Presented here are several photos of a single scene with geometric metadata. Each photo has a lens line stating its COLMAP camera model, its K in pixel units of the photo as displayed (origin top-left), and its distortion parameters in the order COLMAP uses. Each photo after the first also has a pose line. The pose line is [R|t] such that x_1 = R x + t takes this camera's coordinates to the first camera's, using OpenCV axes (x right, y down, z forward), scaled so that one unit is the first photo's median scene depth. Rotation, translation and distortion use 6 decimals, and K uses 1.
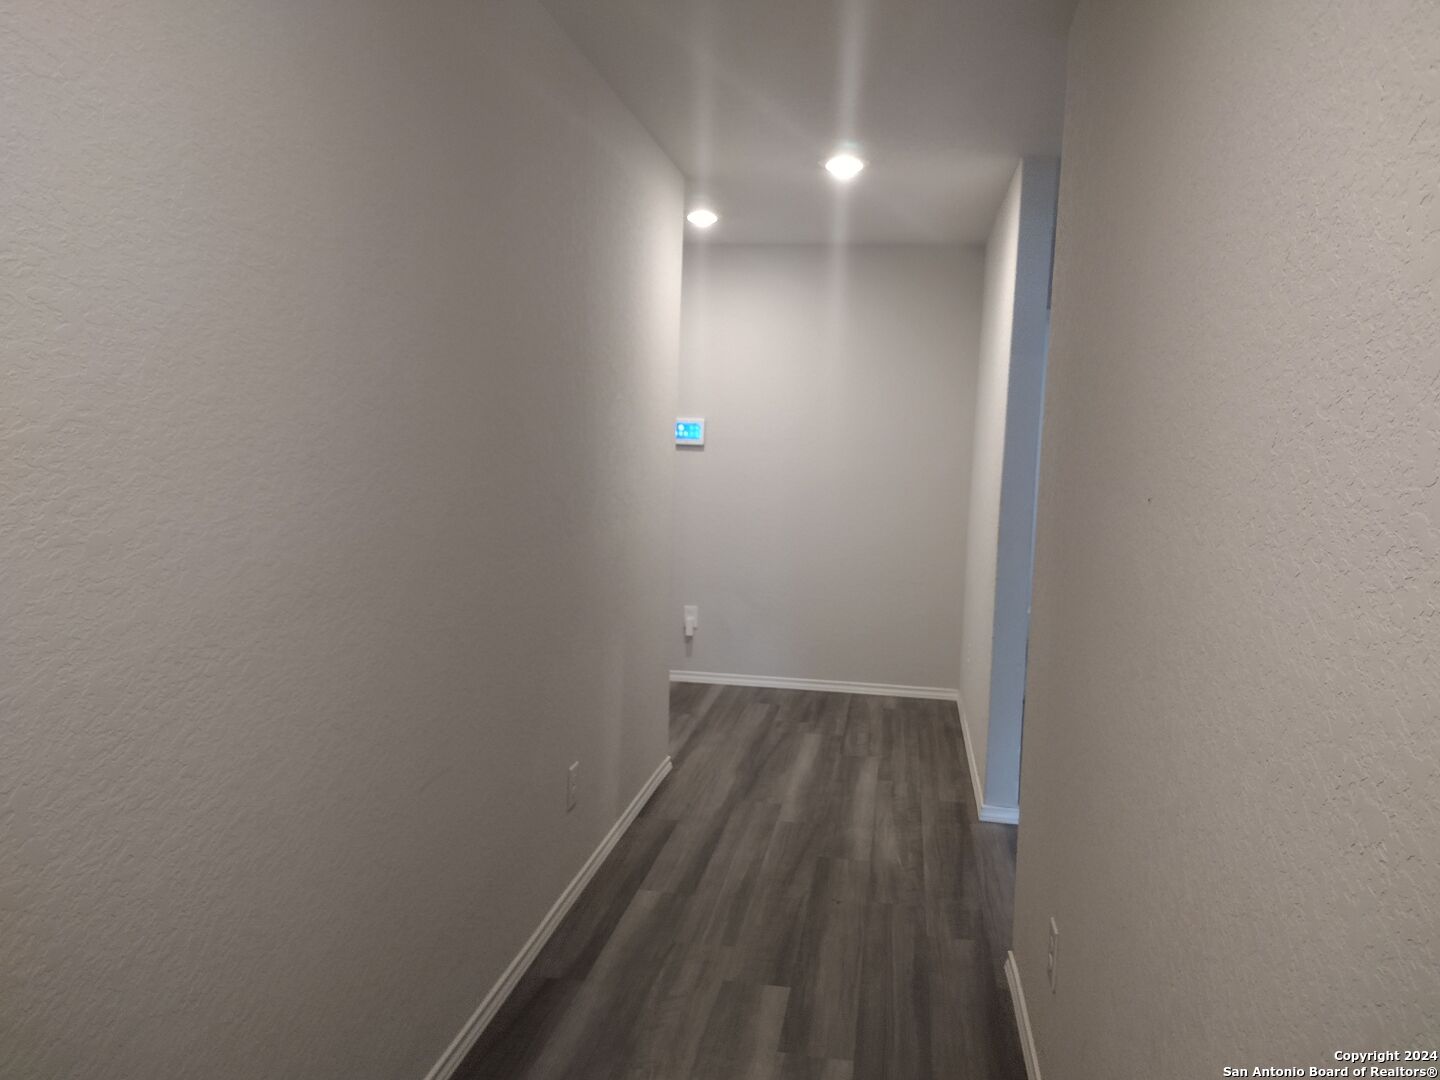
lens RADIAL K [[1078.2, 0, 728.5], [0, 1078.2, 534.6], [0, 0, 1]] dist [0.088836, -0.124523]
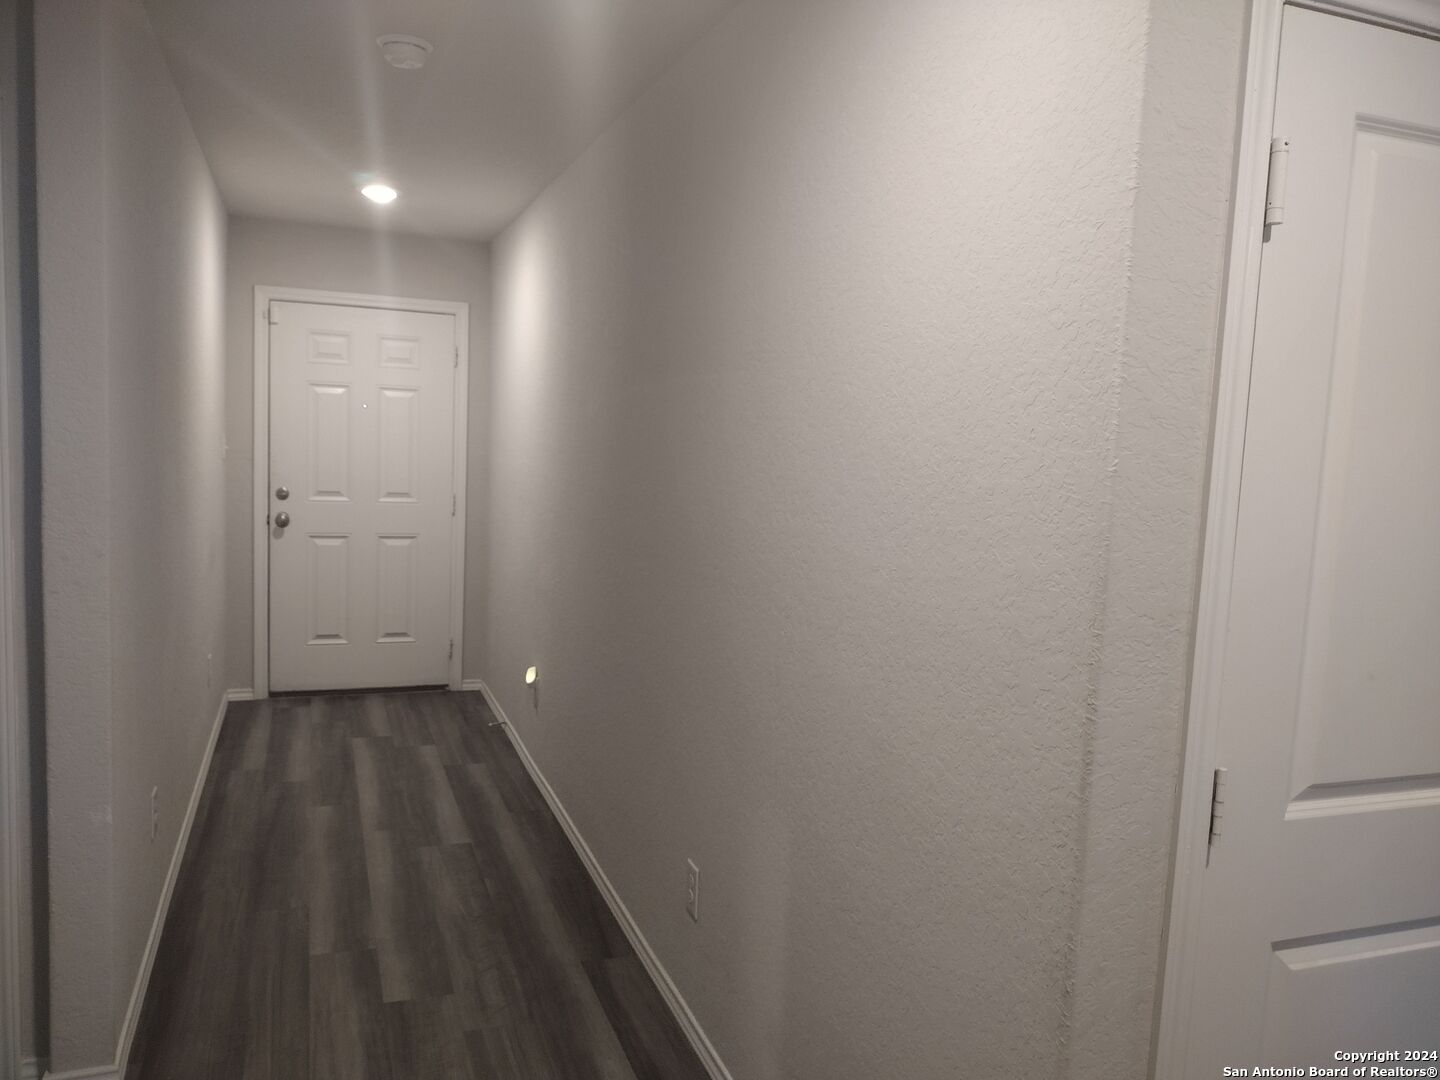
lens RADIAL K [[1078.2, 0, 728.5], [0, 1078.2, 534.6], [0, 0, 1]] dist [0.088836, -0.124523]
pose [[-0.858478, -0.033294, -0.511769, 0.310447], [-0.135513, 0.977150, 0.163749, -0.202668], [0.494623, 0.209927, -0.843373, 1.904925]]
